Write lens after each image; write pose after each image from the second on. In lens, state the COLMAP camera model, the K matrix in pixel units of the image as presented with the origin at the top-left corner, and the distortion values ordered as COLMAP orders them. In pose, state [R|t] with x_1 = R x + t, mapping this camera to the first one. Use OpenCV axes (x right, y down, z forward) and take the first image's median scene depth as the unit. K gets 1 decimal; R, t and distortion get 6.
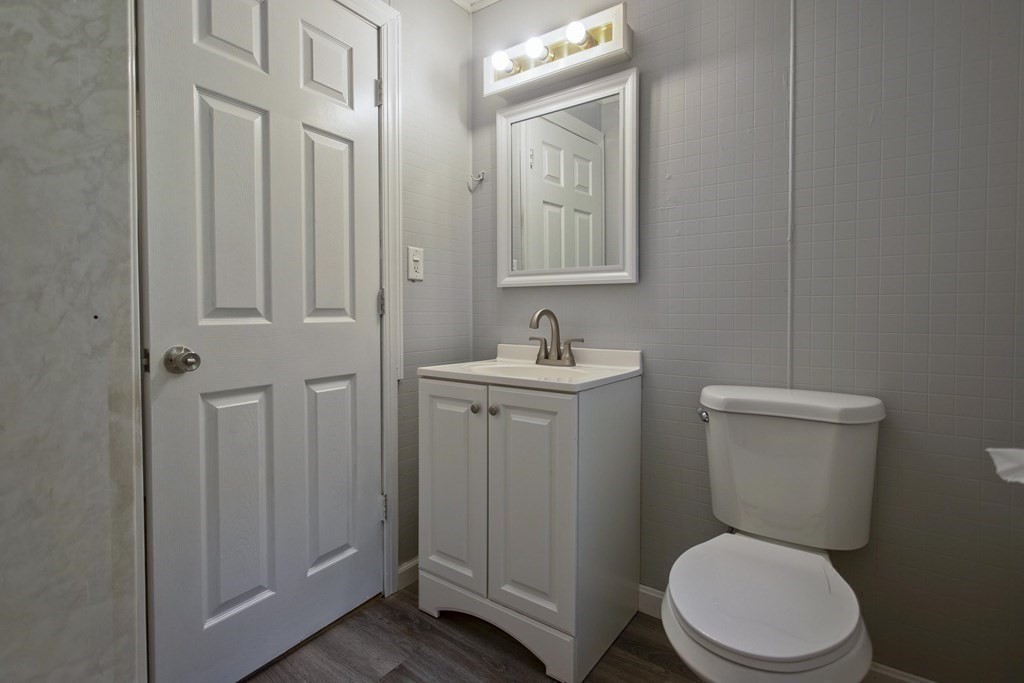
lens RADIAL K [[486.2, 0, 512.3], [0, 486.2, 320.5], [0, 0, 1]] dist [0.000565, 0.000541]
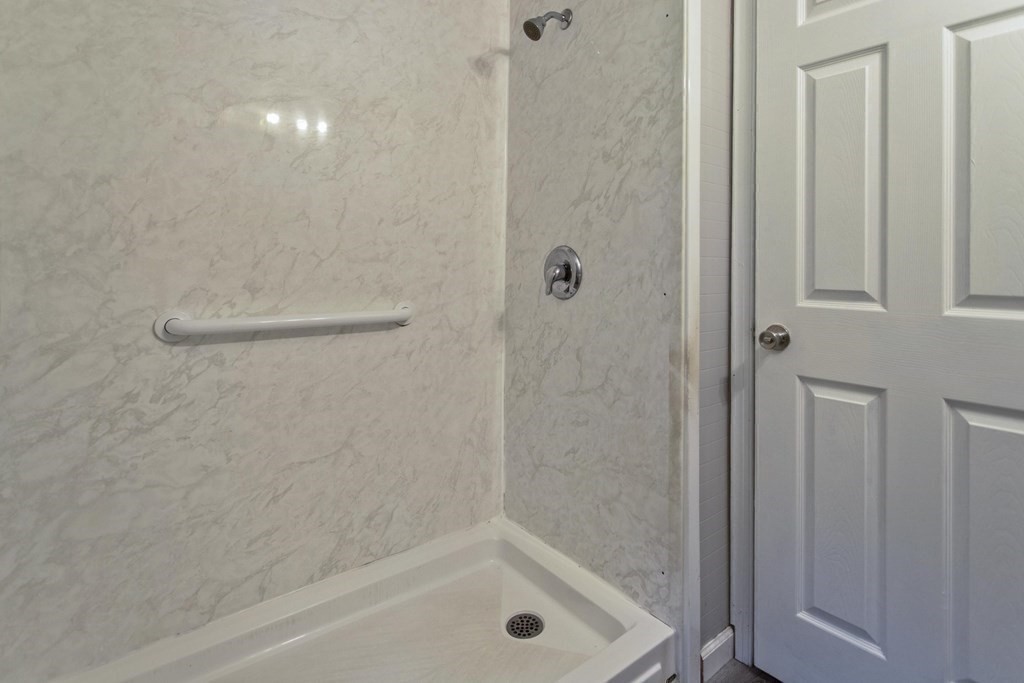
lens RADIAL K [[521.0, 0, 512.4], [0, 521.0, 264.6], [0, 0, 1]] dist [-0.000148, 0.000569]
pose [[-0.272036, 0.002518, -0.962284, 0.538356], [-0.020851, 0.999746, 0.008511, -0.072050], [0.962061, 0.022380, -0.271914, 0.728330]]
